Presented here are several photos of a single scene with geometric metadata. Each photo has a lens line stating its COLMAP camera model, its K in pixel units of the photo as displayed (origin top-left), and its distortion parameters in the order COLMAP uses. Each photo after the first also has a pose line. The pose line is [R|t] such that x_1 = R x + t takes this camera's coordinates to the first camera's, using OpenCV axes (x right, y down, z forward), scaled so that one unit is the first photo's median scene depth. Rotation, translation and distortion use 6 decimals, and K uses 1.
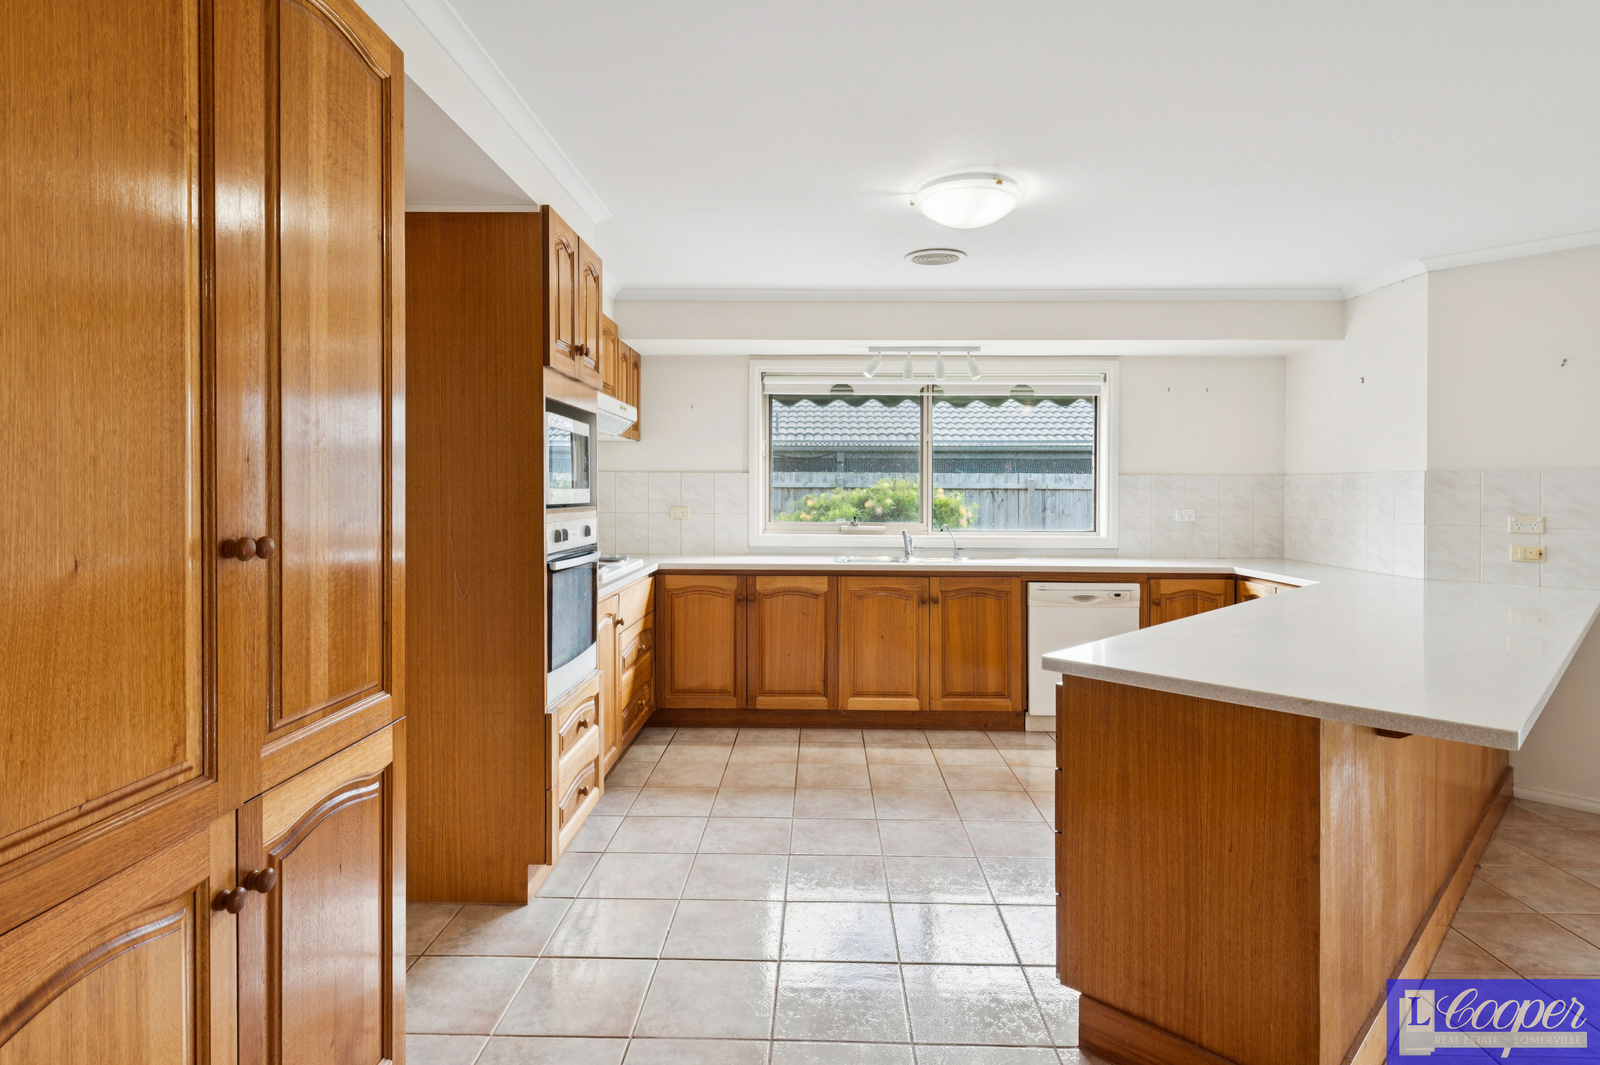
lens RADIAL K [[857.6, 0, 801.0], [0, 857.6, 517.0], [0, 0, 1]] dist [0.001543, 0.000135]
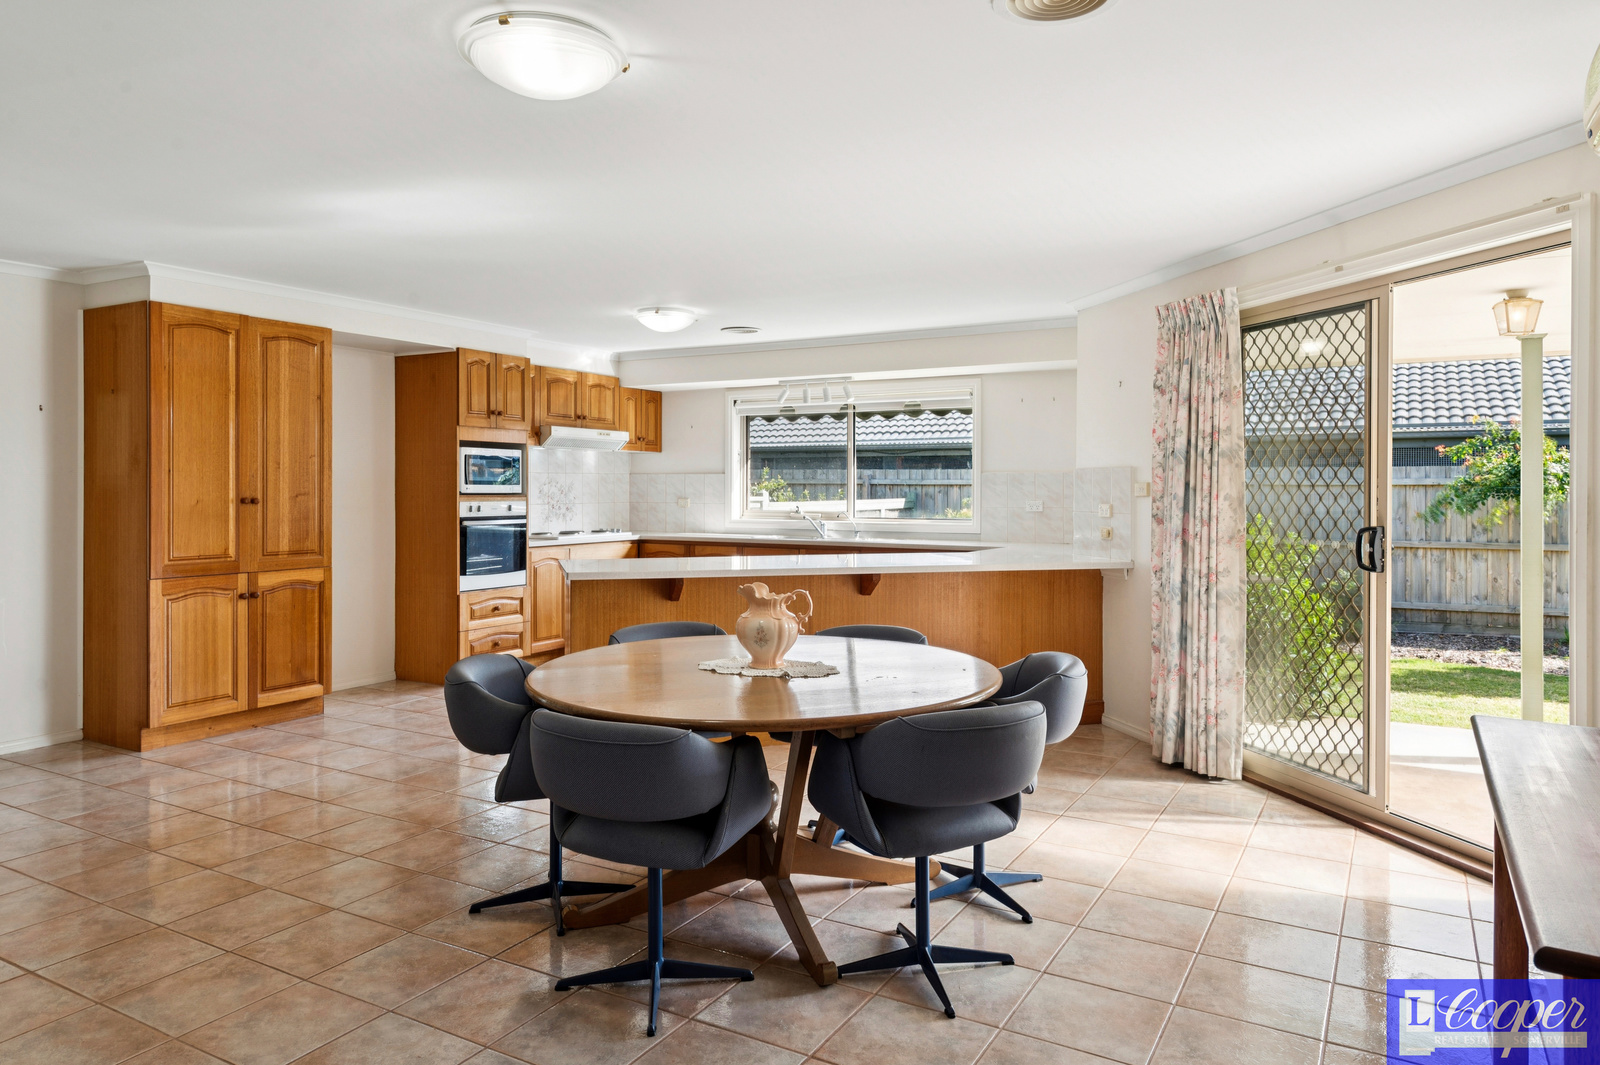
lens RADIAL K [[1064.5, 0, 797.6], [0, 1064.5, 524.7], [0, 0, 1]] dist [-0.006196, -0.000458]
pose [[0.877721, 0.015119, -0.478933, 0.862878], [-0.013738, 0.999885, 0.006388, 0.018865], [0.478974, 0.000973, 0.877828, -0.445089]]
